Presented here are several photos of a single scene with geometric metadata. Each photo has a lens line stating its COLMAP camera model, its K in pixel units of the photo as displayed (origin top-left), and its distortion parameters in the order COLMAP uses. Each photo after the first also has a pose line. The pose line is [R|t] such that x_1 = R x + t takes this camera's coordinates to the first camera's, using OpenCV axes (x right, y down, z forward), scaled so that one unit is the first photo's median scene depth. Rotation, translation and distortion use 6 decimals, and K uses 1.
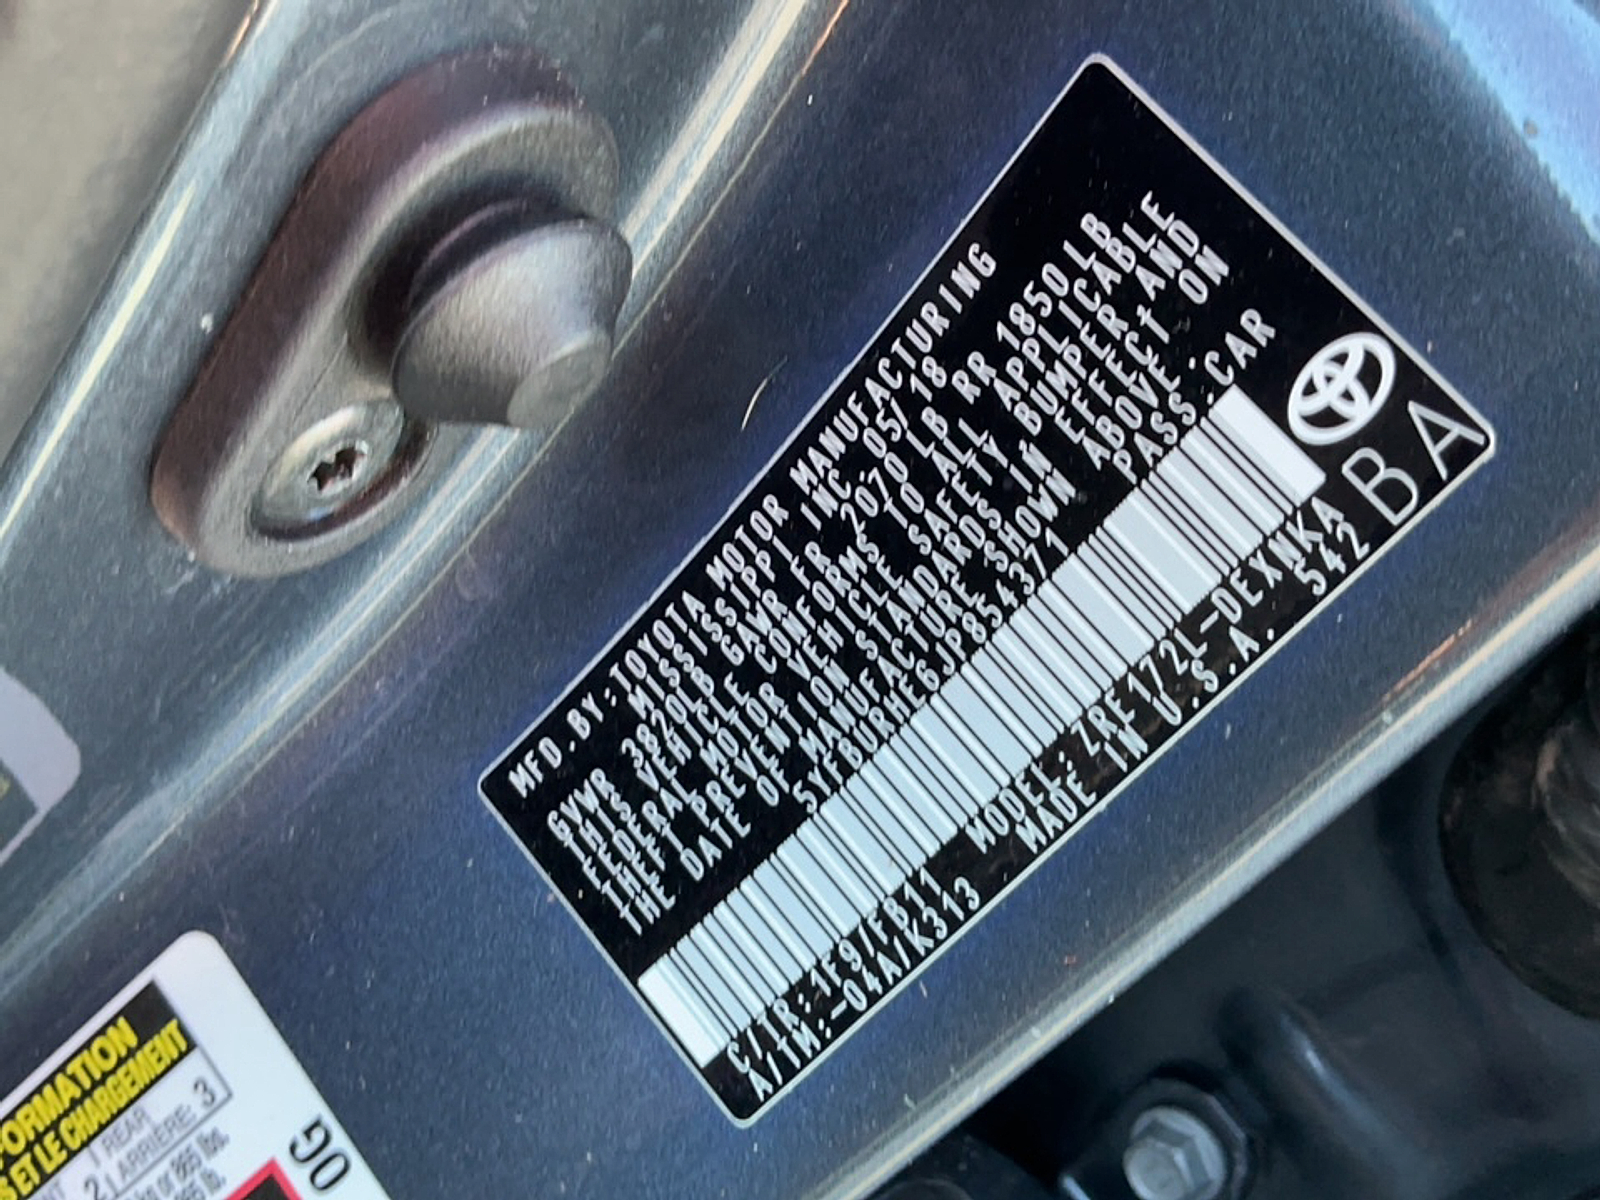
lens RADIAL K [[1716.7, 0, 800.0], [0, 1716.7, 600.0], [0, 0, 1]] dist [0.164035, -0.391712]
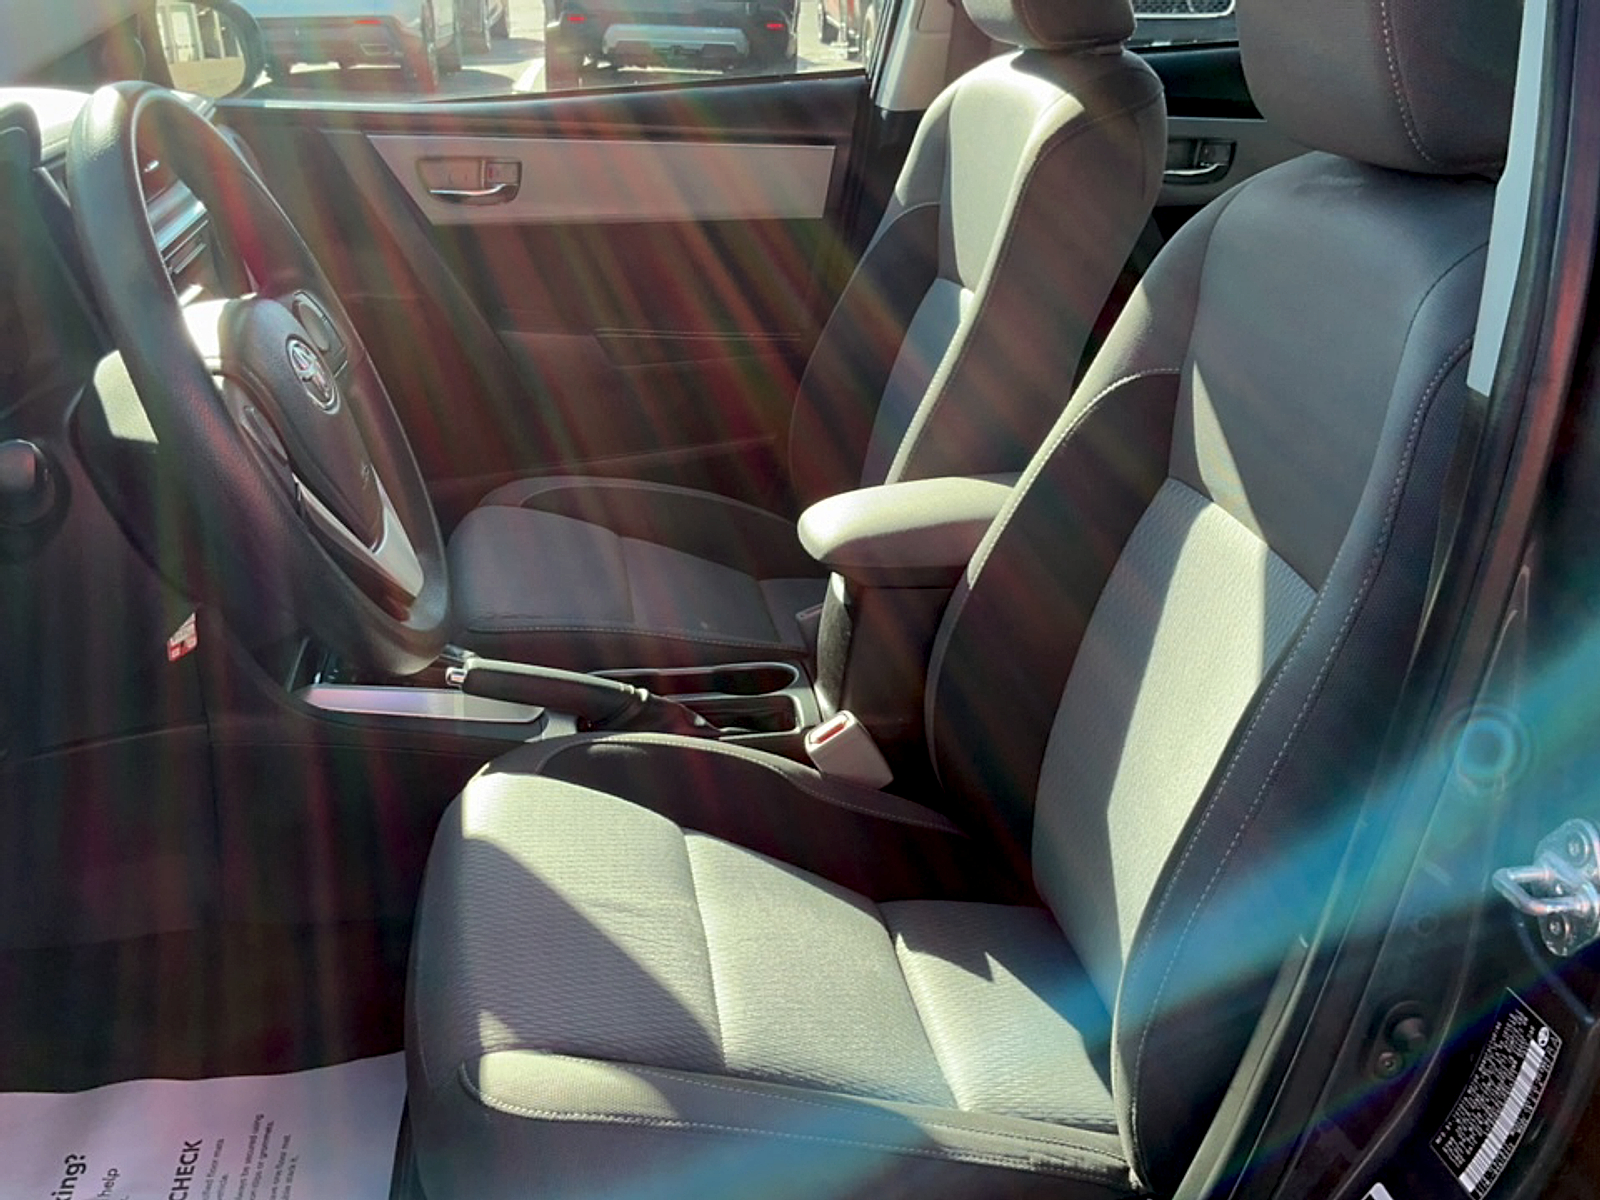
lens RADIAL K [[1716.7, 0, 800.0], [0, 1716.7, 600.0], [0, 0, 1]] dist [0.164035, -0.391712]
pose [[0.739992, -0.222128, -0.634879, 2.254812], [-0.170234, 0.851313, -0.496272, 1.777332], [0.650717, 0.475315, 0.592151, -4.360876]]
